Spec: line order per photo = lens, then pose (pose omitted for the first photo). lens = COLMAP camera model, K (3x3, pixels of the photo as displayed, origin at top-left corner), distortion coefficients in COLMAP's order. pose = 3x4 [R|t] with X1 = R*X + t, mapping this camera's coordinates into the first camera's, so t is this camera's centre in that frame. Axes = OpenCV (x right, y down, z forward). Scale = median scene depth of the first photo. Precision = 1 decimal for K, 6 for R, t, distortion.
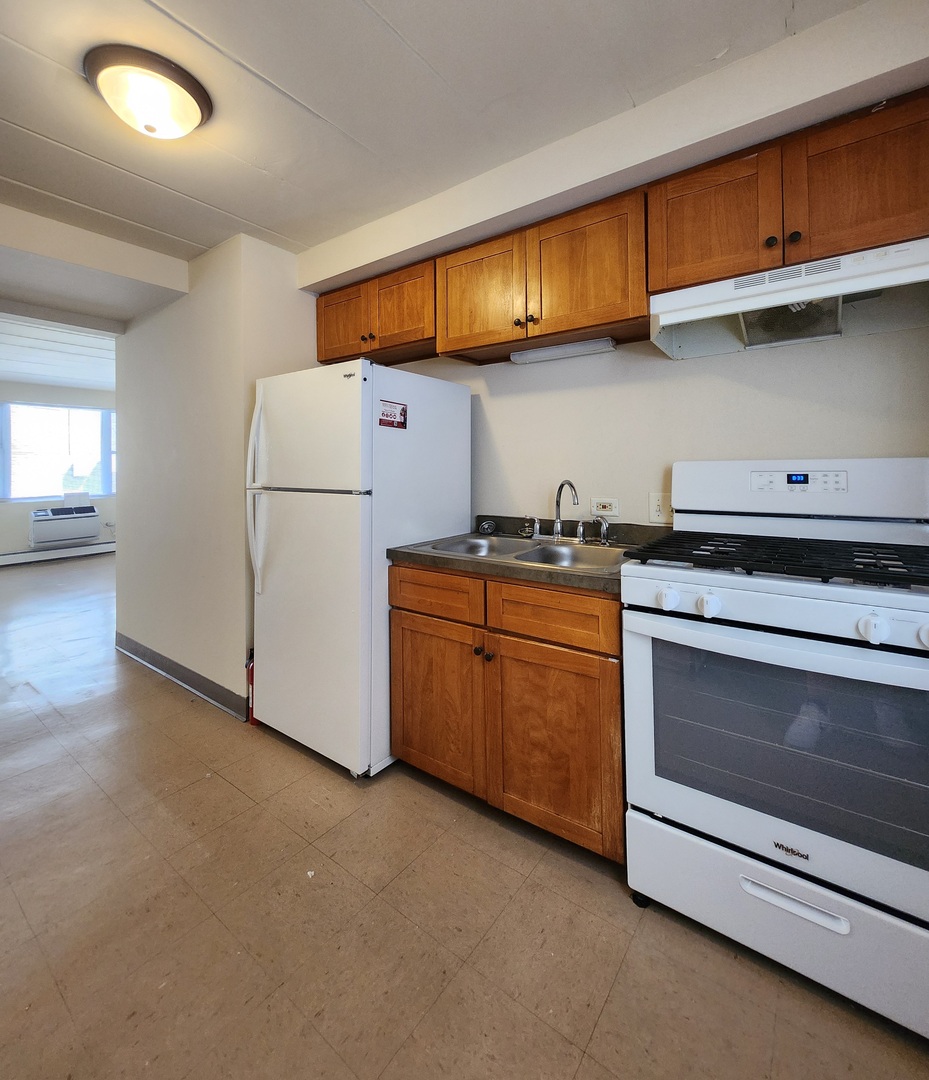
lens RADIAL K [[485.5, 0, 450.8], [0, 485.5, 457.2], [0, 0, 1]] dist [0.000040, -0.000103]
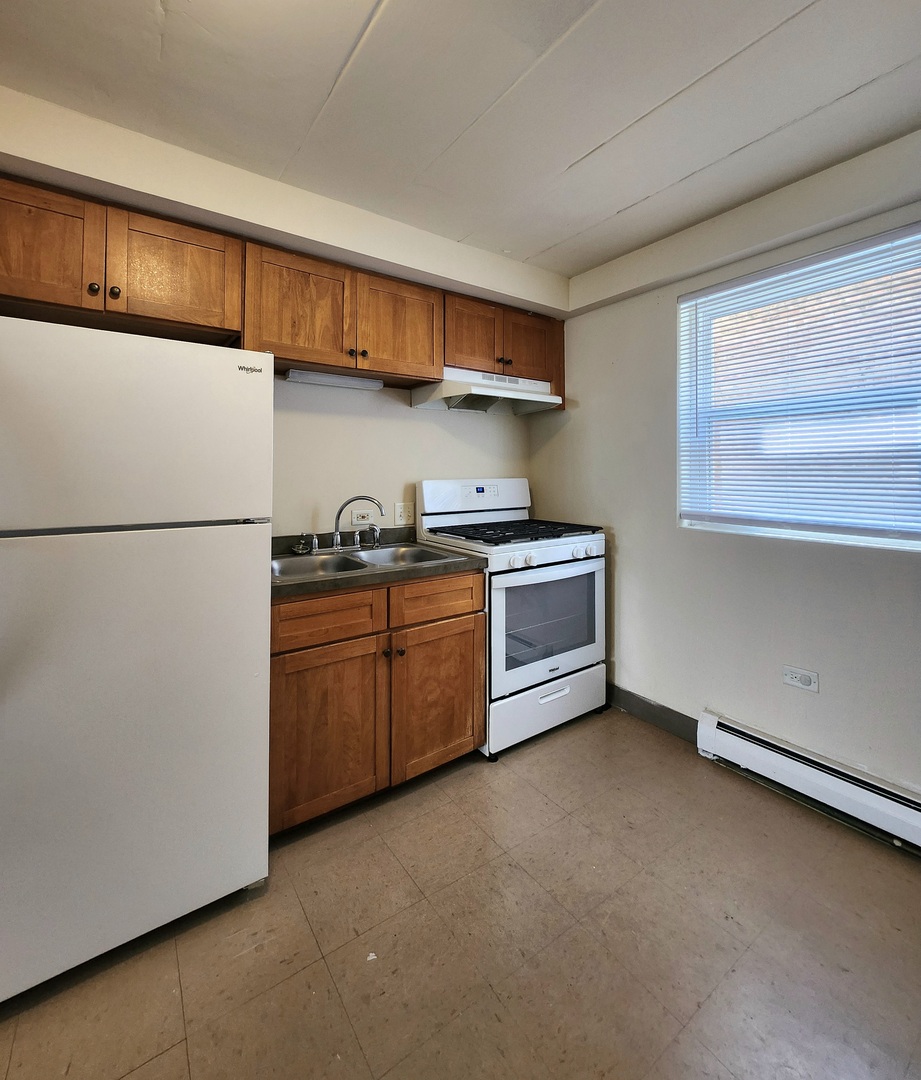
lens RADIAL K [[476.6, 0, 462.5], [0, 476.6, 460.3], [0, 0, 1]] dist [-0.000981, 0.000101]
pose [[0.307511, 0.034817, 0.950907, -0.937056], [-0.017819, 0.999366, -0.030829, -0.008098], [-0.951378, -0.007464, 0.307936, 0.508568]]
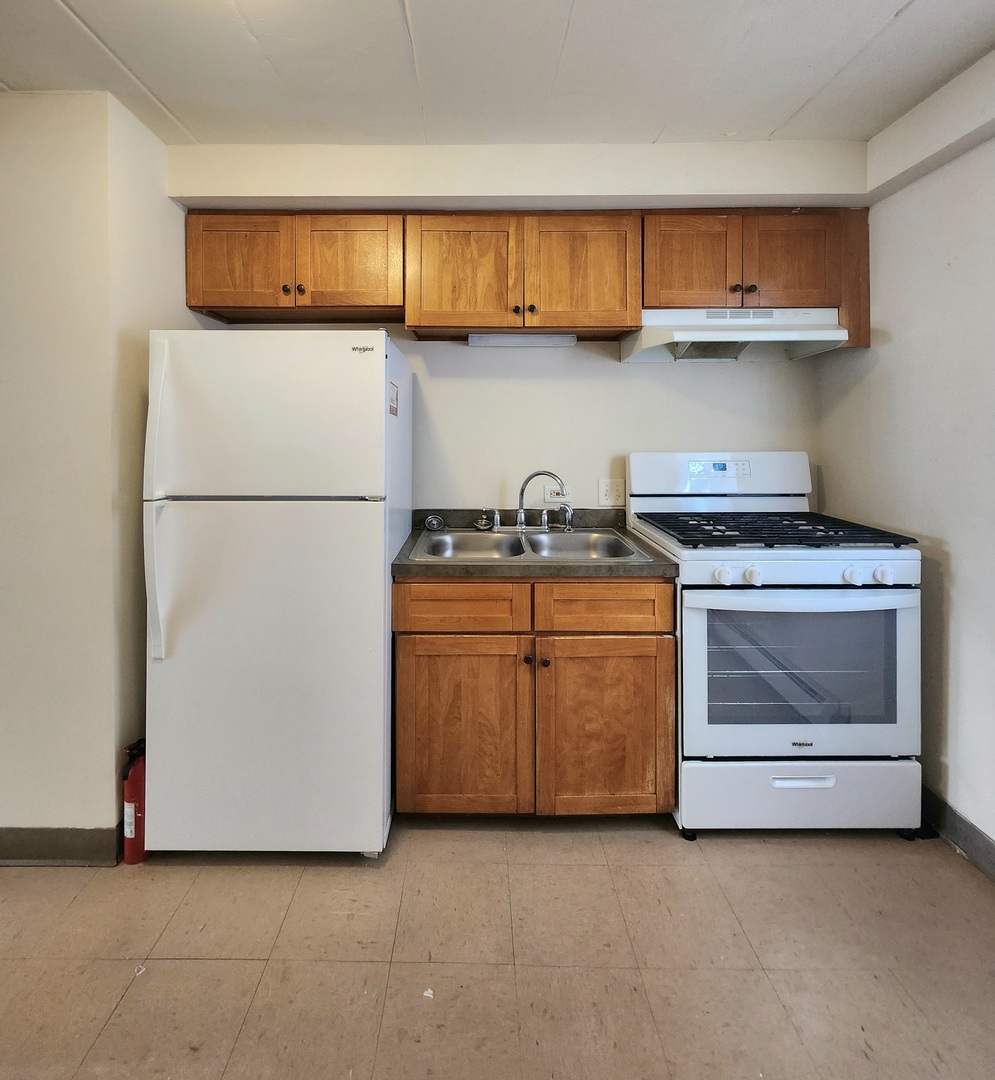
lens RADIAL K [[528.8, 0, 473.2], [0, 528.8, 423.9], [0, 0, 1]] dist [-0.001284, -0.000508]
pose [[0.804063, 0.013695, 0.594387, -0.650876], [-0.017292, 0.999850, 0.000355, -0.058507], [-0.594293, -0.010564, 0.804179, 0.240626]]
